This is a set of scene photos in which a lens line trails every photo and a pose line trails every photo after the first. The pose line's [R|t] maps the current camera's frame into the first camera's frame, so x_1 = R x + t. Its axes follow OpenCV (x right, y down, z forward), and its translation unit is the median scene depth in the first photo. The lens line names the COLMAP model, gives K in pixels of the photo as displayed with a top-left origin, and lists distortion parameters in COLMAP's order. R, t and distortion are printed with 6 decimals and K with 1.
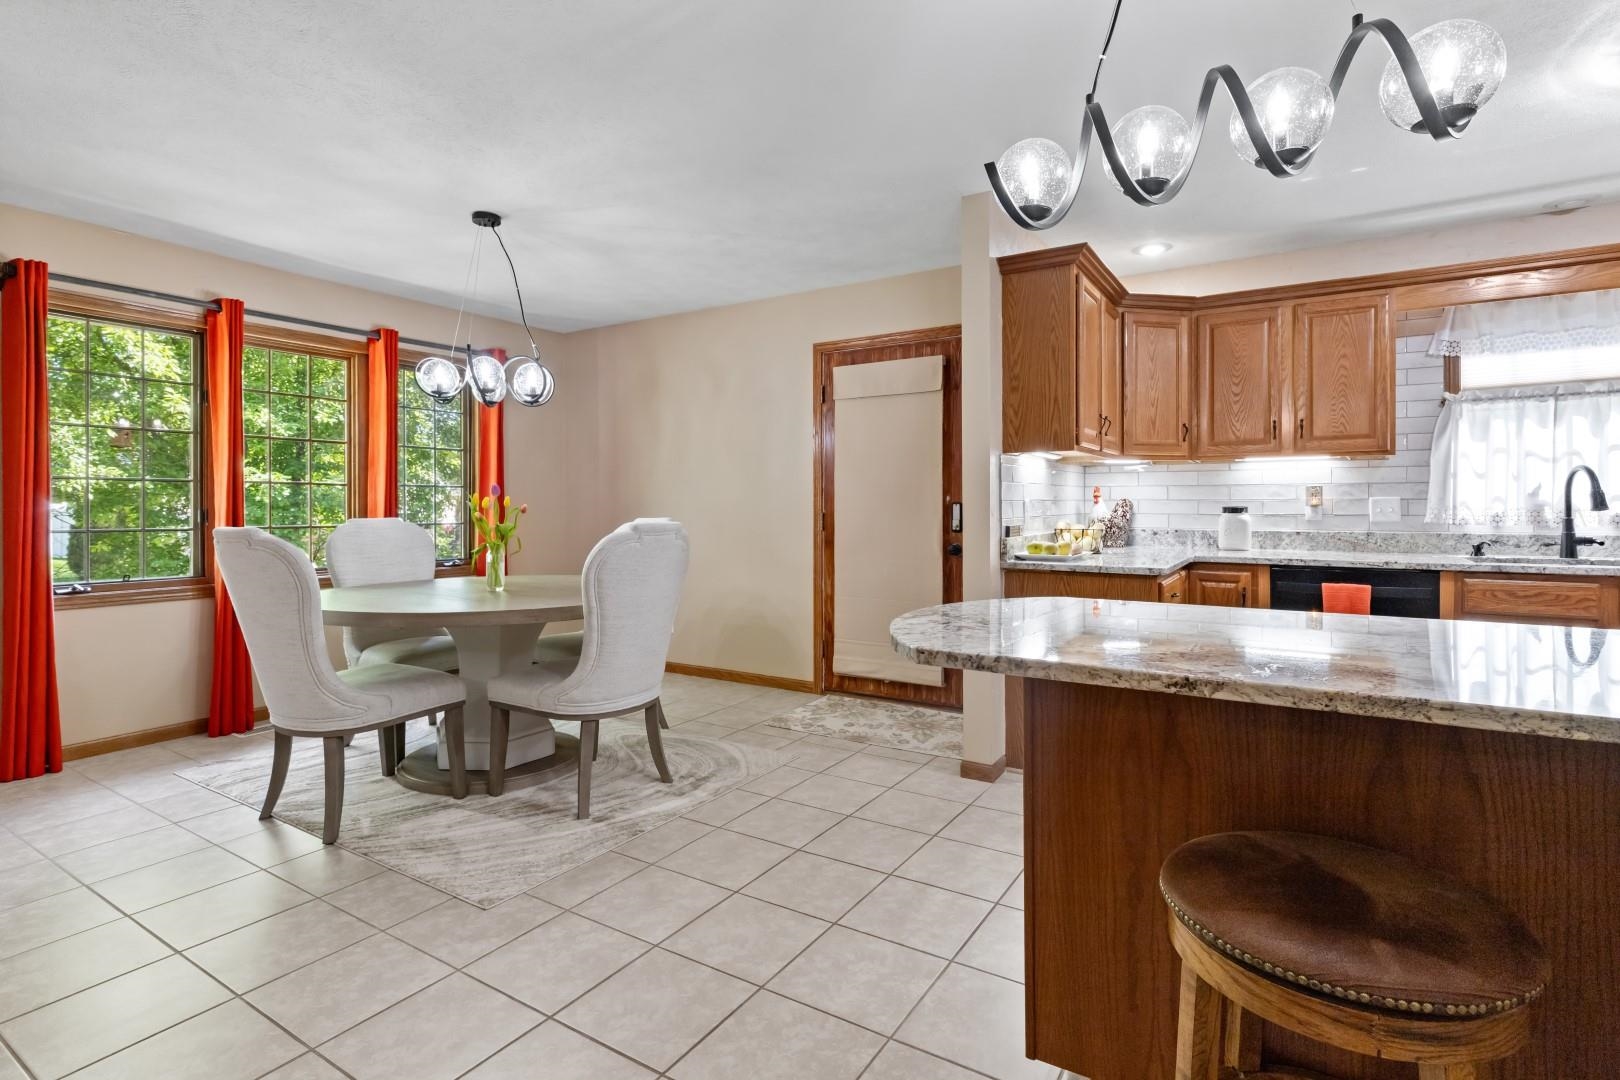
lens RADIAL K [[791.6, 0, 810.3], [0, 791.6, 501.6], [0, 0, 1]] dist [-0.000546, 0.000159]
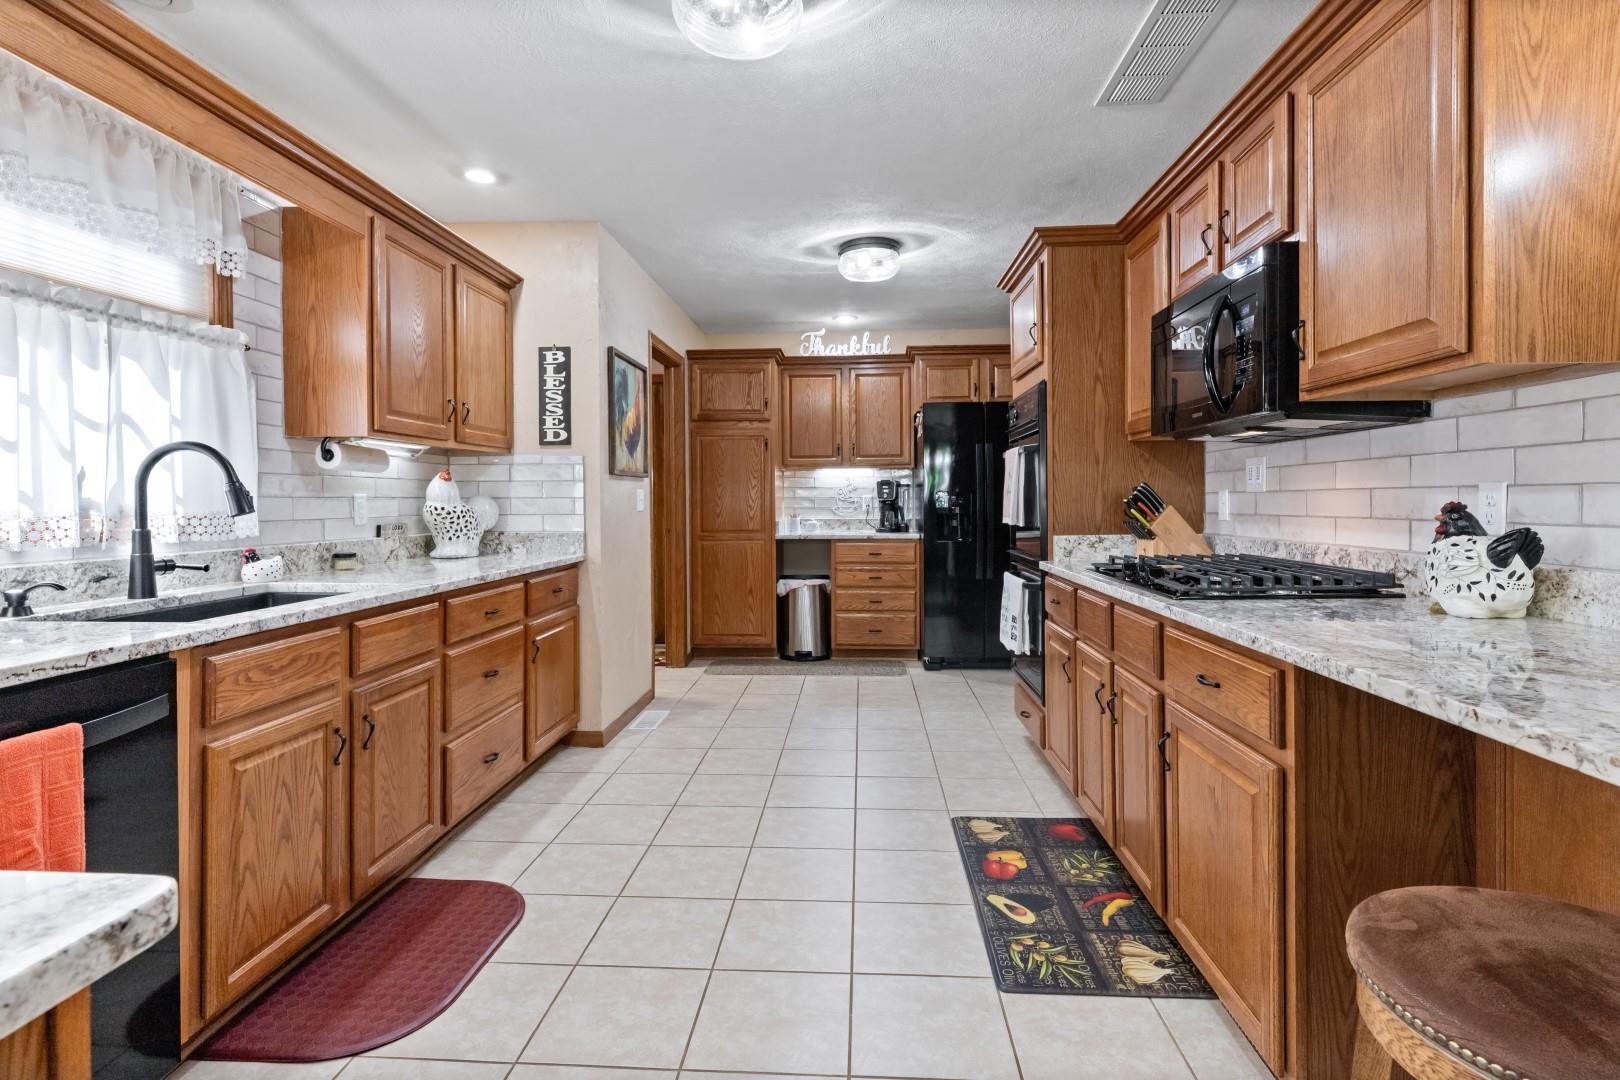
lens RADIAL K [[786.4, 0, 809.9], [0, 786.4, 511.6], [0, 0, 1]] dist [-0.001038, 0.000121]
pose [[-0.481578, -0.005437, 0.876386, 0.194148], [0.002990, 0.999965, 0.007847, 0.003982], [-0.876398, 0.006399, -0.481545, 0.786619]]
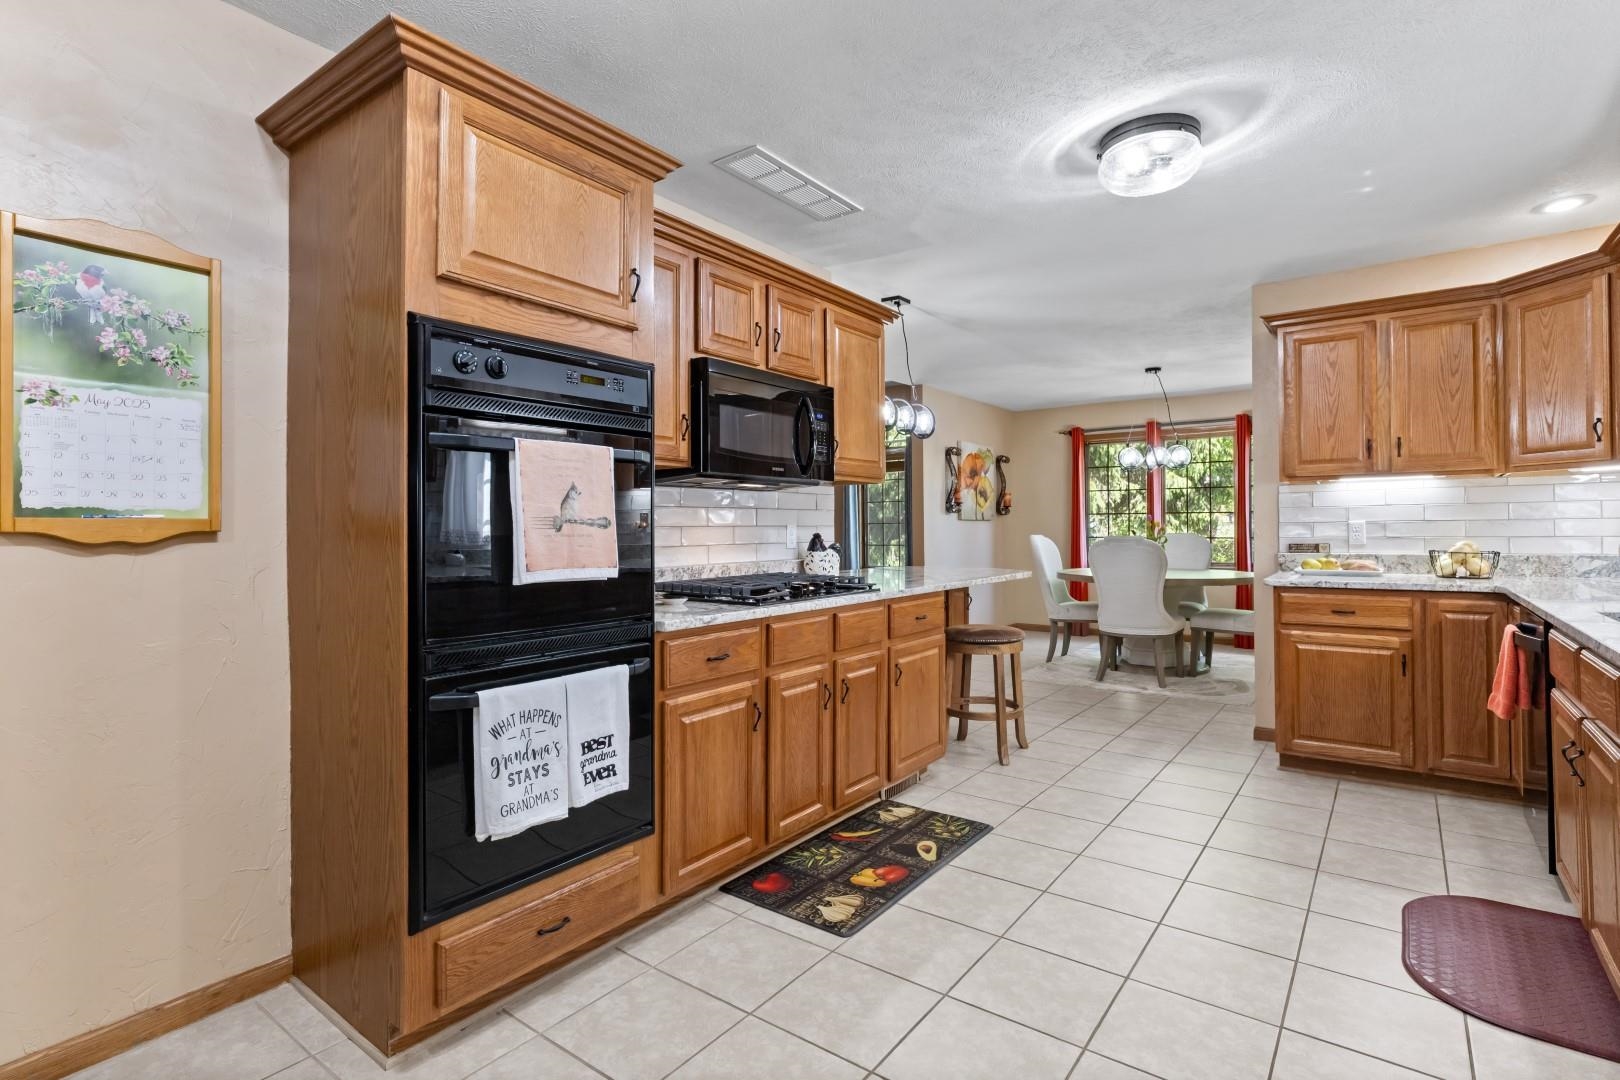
lens RADIAL K [[792.5, 0, 811.0], [0, 792.5, 526.3], [0, 0, 1]] dist [-0.000453, 0.000054]
pose [[-0.068018, 0.002013, -0.997682, 1.385044], [0.011623, 0.999932, 0.001225, -0.006506], [0.997616, -0.011513, -0.068037, 0.322902]]
